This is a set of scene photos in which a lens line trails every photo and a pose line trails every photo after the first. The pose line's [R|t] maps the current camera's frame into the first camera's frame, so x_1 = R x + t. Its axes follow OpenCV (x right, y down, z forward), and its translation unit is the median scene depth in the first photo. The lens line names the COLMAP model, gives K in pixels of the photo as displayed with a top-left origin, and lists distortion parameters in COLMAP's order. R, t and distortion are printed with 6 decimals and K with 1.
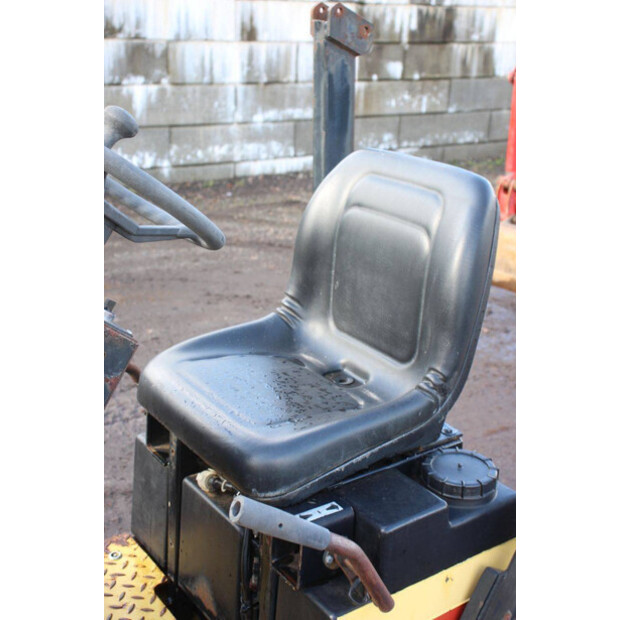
lens RADIAL K [[852.8, 0, 308.6], [0, 852.8, 309.3], [0, 0, 1]] dist [0.091530, 0.000000]
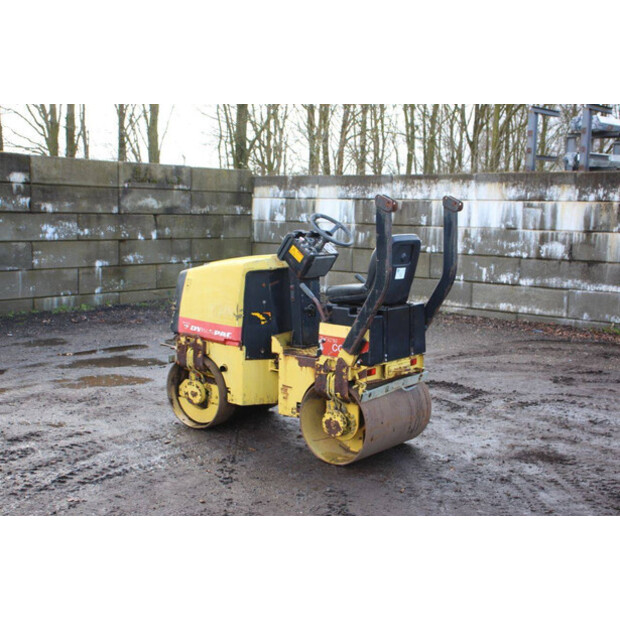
lens RADIAL K [[856.7, 0, 311.5], [0, 856.7, 312.1], [0, 0, 1]] dist [0.084826, 0.000000]
pose [[0.274099, 0.088300, -0.957639, 0.623079], [-0.328356, 0.944529, -0.006893, 0.050671], [0.903909, 0.316336, 0.287888, -0.051228]]
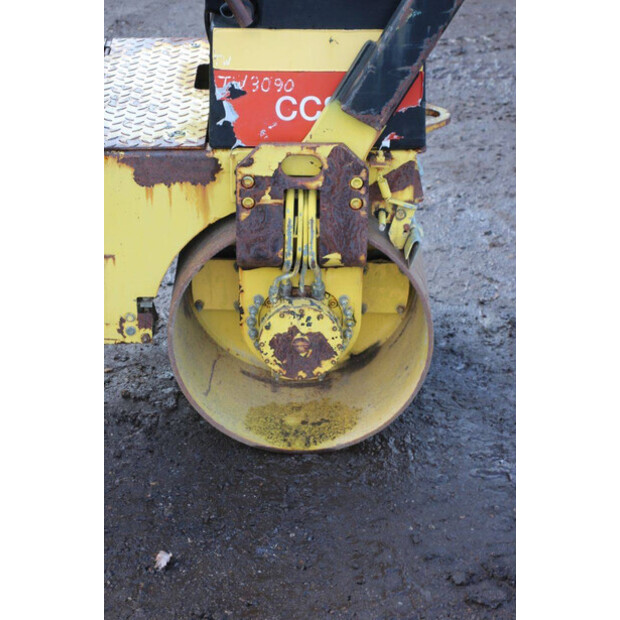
lens RADIAL K [[1467.0, 0, 309.4], [0, 1467.0, 306.3], [0, 0, 1]] dist [0.427374, 0.000000]
pose [[0.814544, 0.231309, -0.531990, 0.207020], [-0.165647, 0.971625, 0.168835, 0.051996], [0.555948, -0.049401, 0.829748, -0.115163]]
